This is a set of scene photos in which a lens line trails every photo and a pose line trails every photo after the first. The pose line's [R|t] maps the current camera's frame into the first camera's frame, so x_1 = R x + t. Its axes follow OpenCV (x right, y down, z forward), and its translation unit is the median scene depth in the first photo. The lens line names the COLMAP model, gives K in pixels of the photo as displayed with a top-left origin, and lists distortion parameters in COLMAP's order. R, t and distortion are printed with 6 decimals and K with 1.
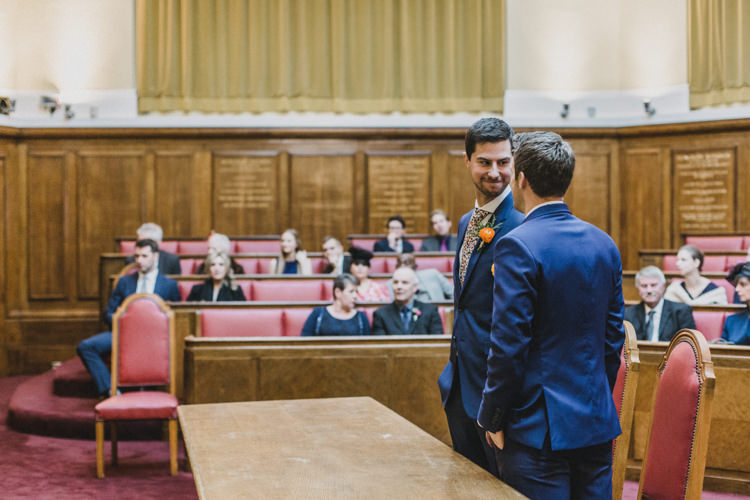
lens RADIAL K [[1088.3, 0, 375.0], [0, 1088.3, 250.0], [0, 0, 1]] dist [-0.008666, 0.012286]
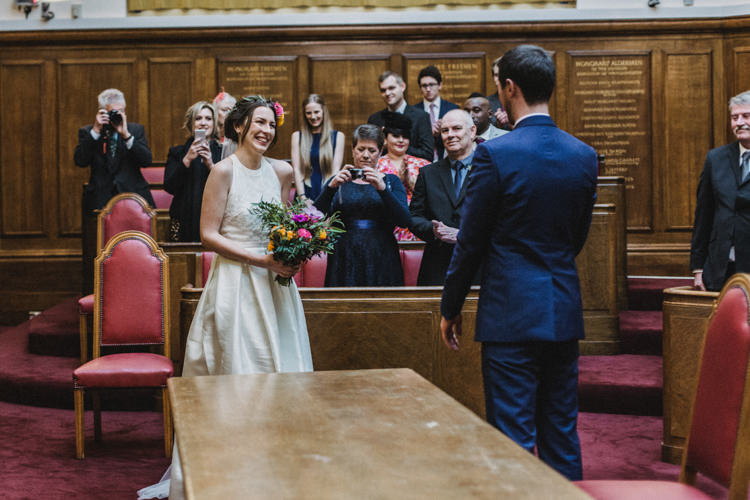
lens RADIAL K [[1081.8, 0, 297.8], [0, 1081.8, 140.0], [0, 0, 1]] dist [-0.005650, -0.000172]
pose [[0.994101, -0.006073, -0.108290, 0.000312], [0.005893, 0.999981, -0.001978, -0.026871], [0.108300, 0.001328, 0.994117, 0.200597]]
